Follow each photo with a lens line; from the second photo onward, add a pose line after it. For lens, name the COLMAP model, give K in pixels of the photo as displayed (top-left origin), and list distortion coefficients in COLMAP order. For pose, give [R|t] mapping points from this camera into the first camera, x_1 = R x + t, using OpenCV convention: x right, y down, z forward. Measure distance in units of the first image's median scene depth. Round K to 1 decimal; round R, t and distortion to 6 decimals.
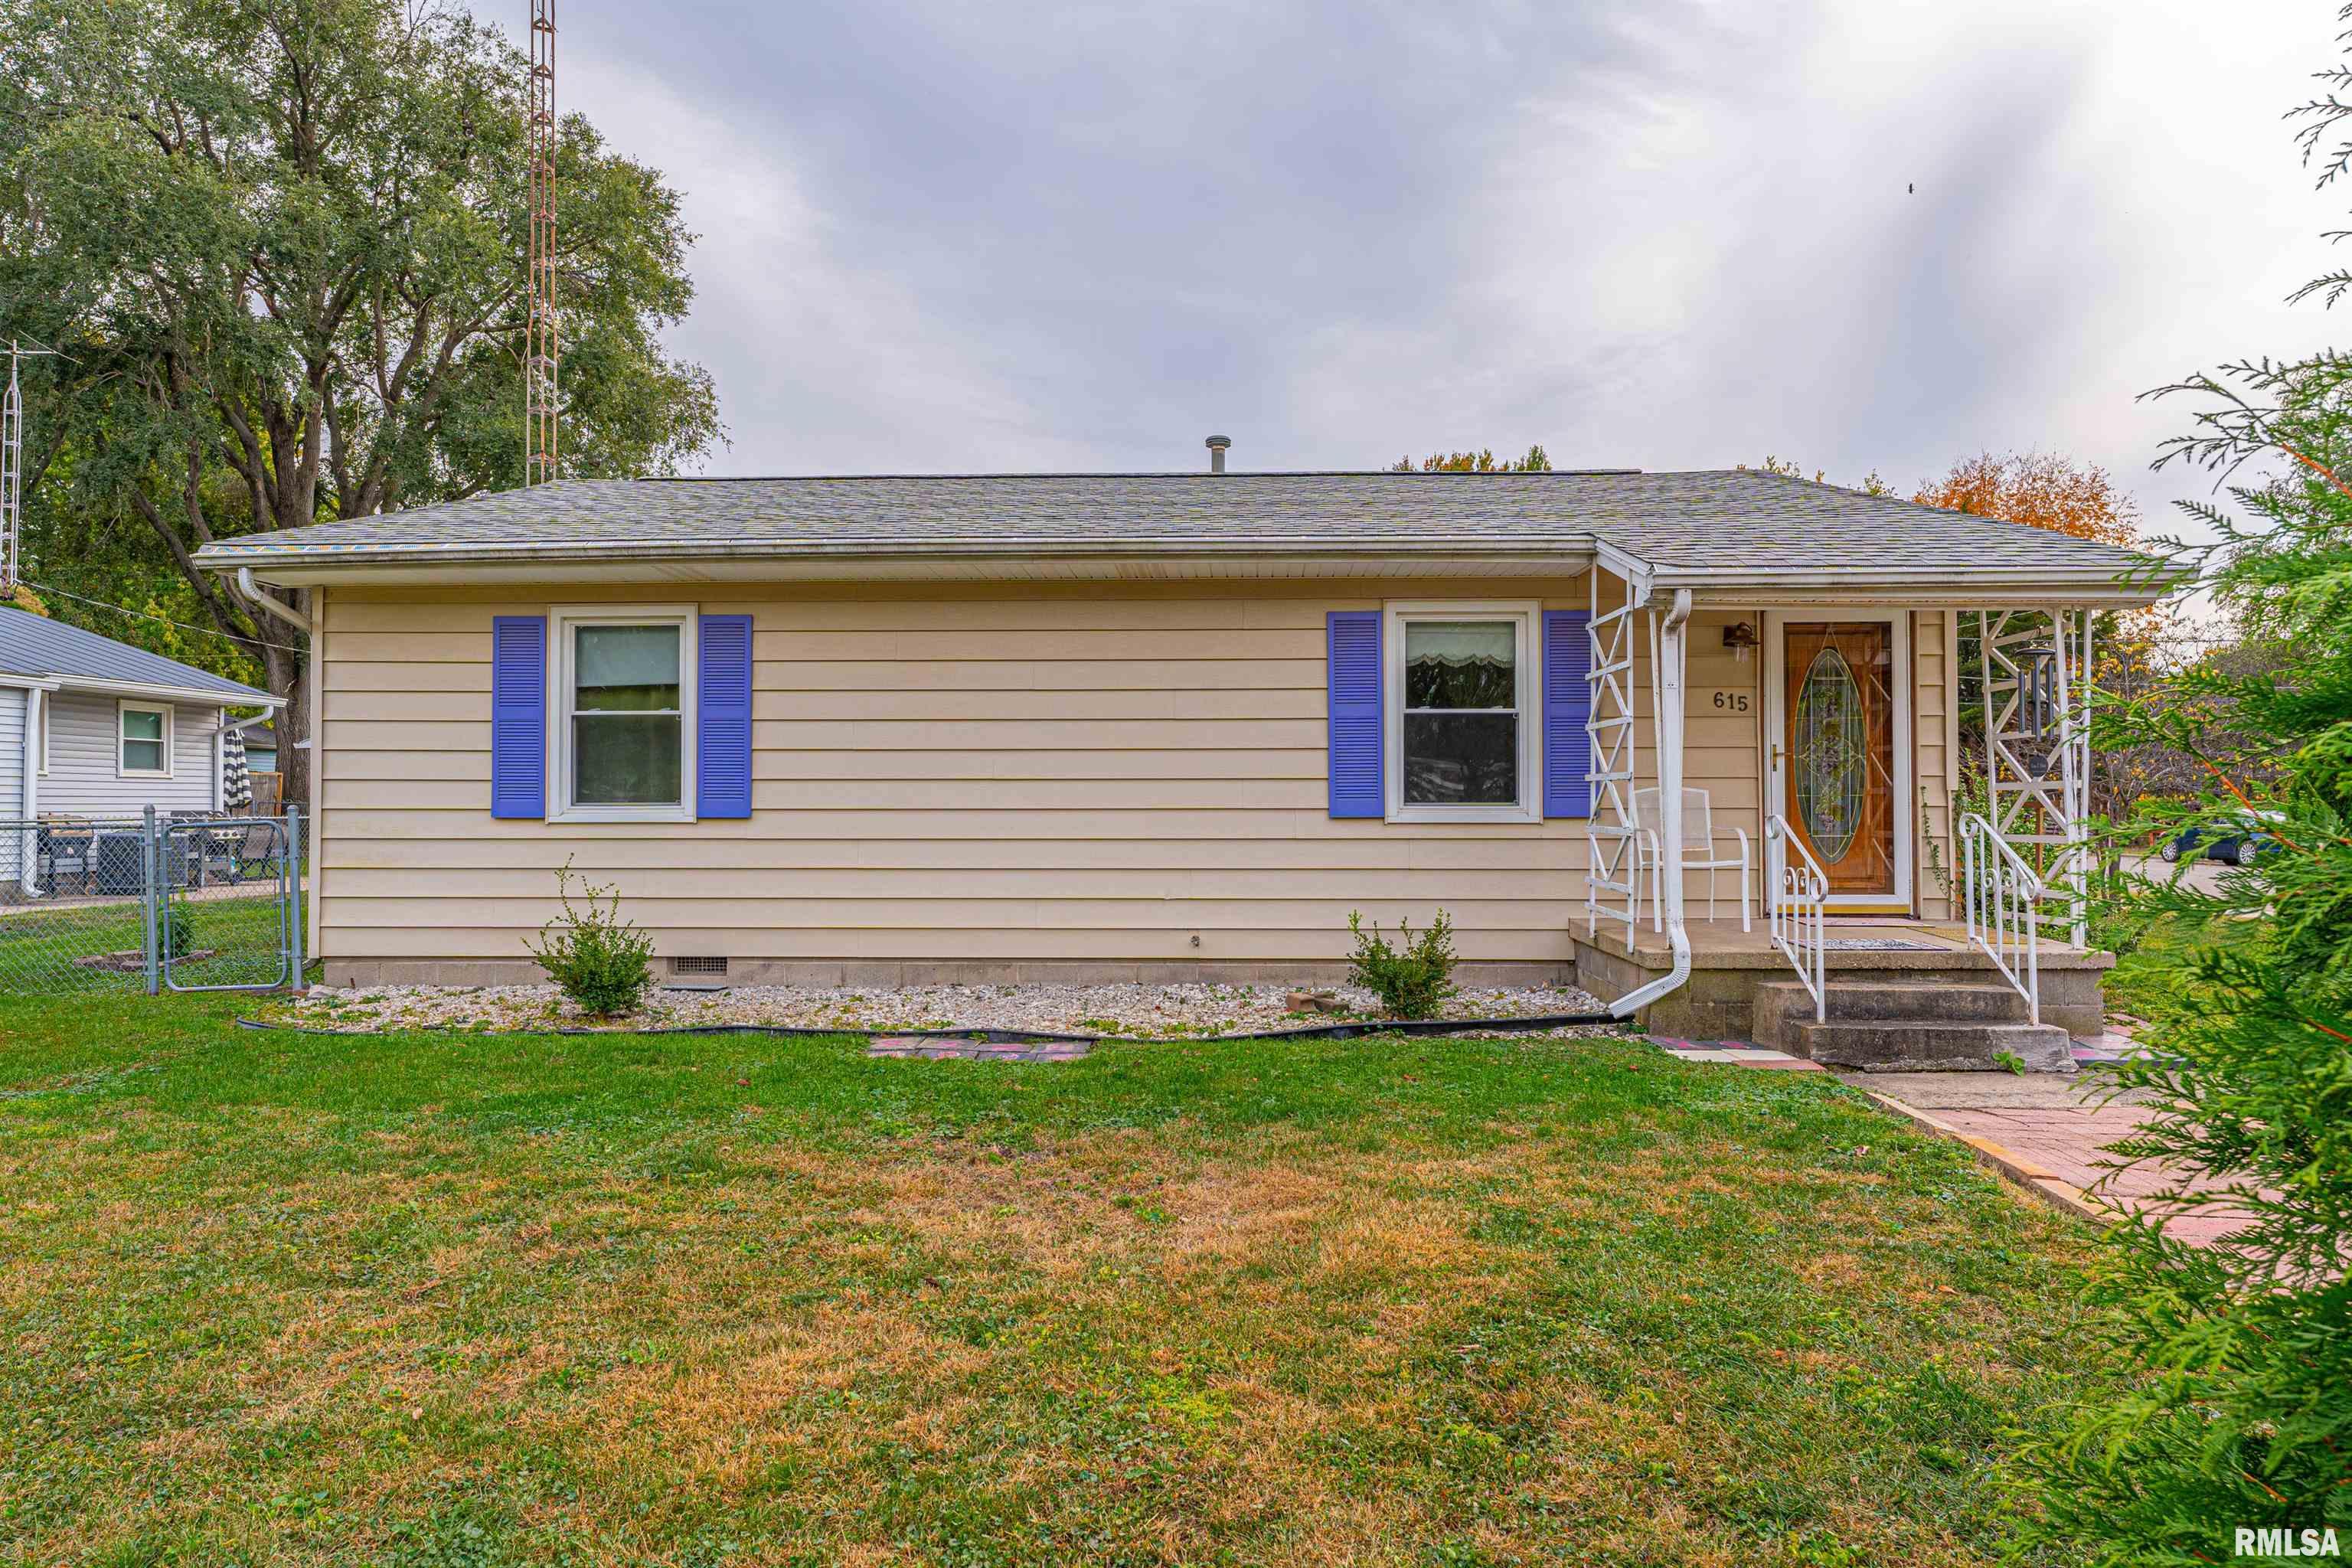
lens RADIAL K [[1396.0, 0, 1176.0], [0, 1396.0, 784.0], [0, 0, 1]] dist [0.004597, 0.001018]
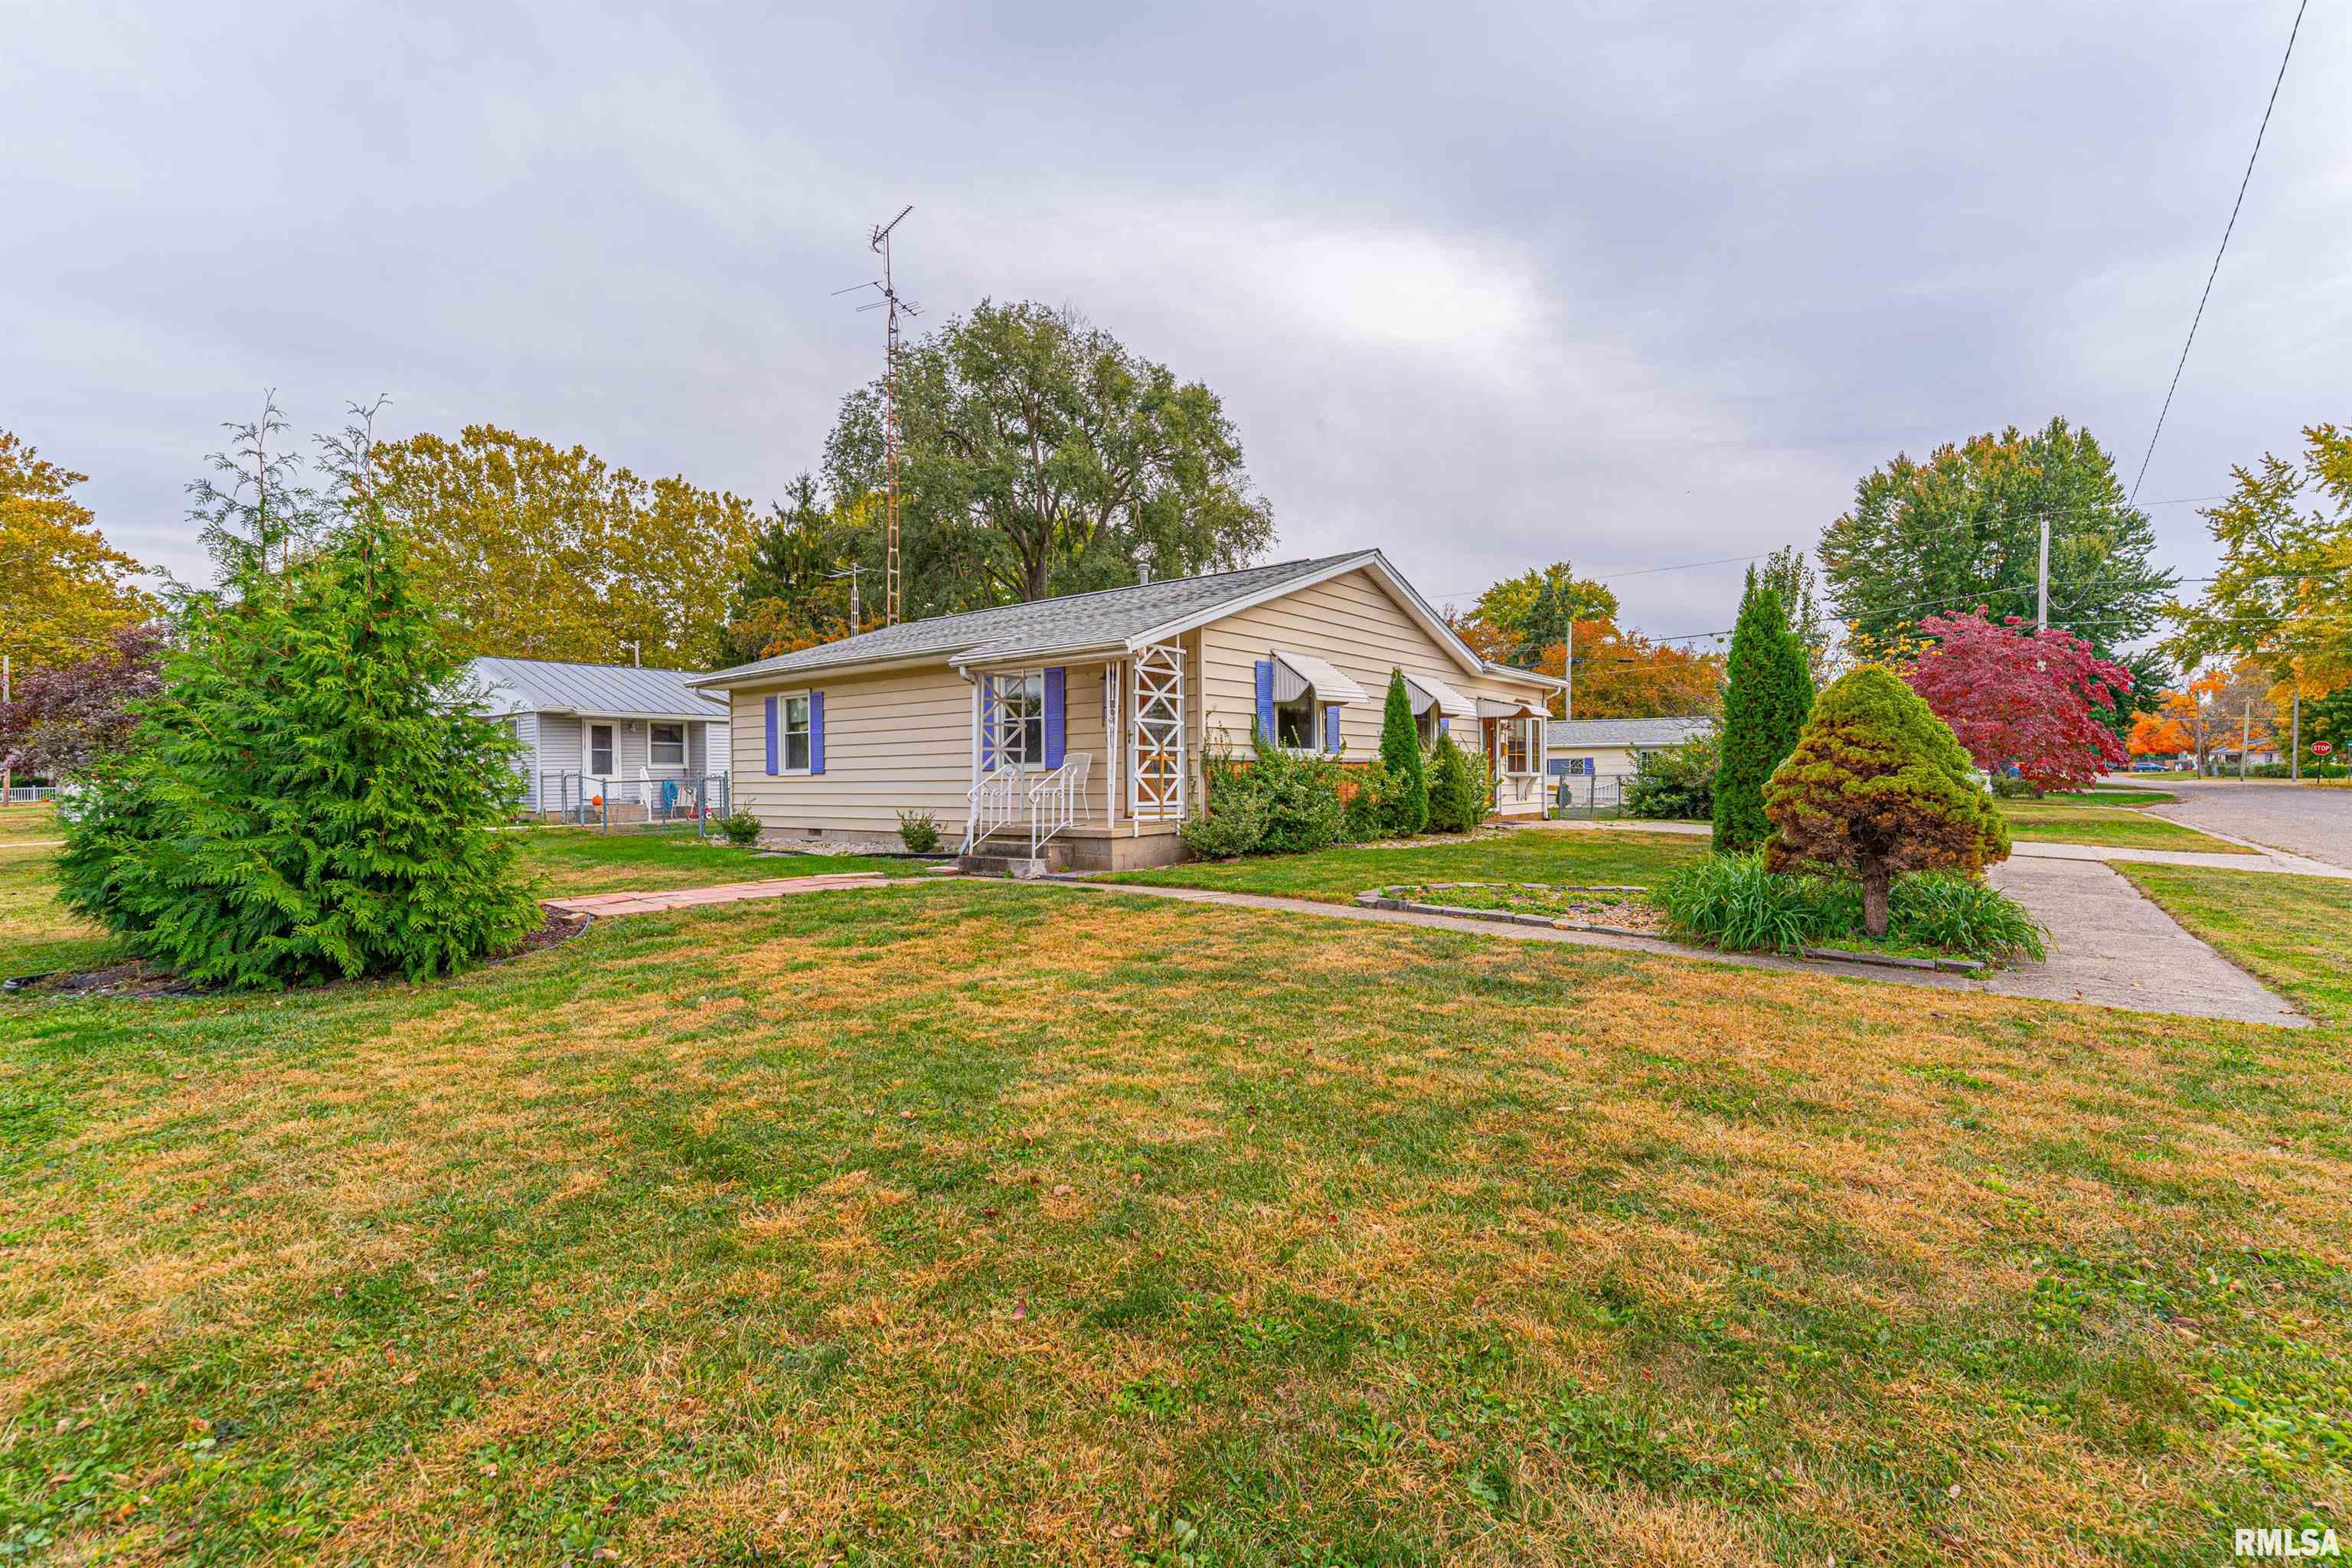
lens RADIAL K [[1027.0, 0, 1176.0], [0, 1027.0, 784.0], [0, 0, 1]] dist [0.000967, 0.000591]
pose [[0.823292, -0.010514, -0.567521, 1.039992], [0.024844, 0.999538, 0.017523, 0.022388], [0.567074, -0.028526, 0.823172, -0.111912]]
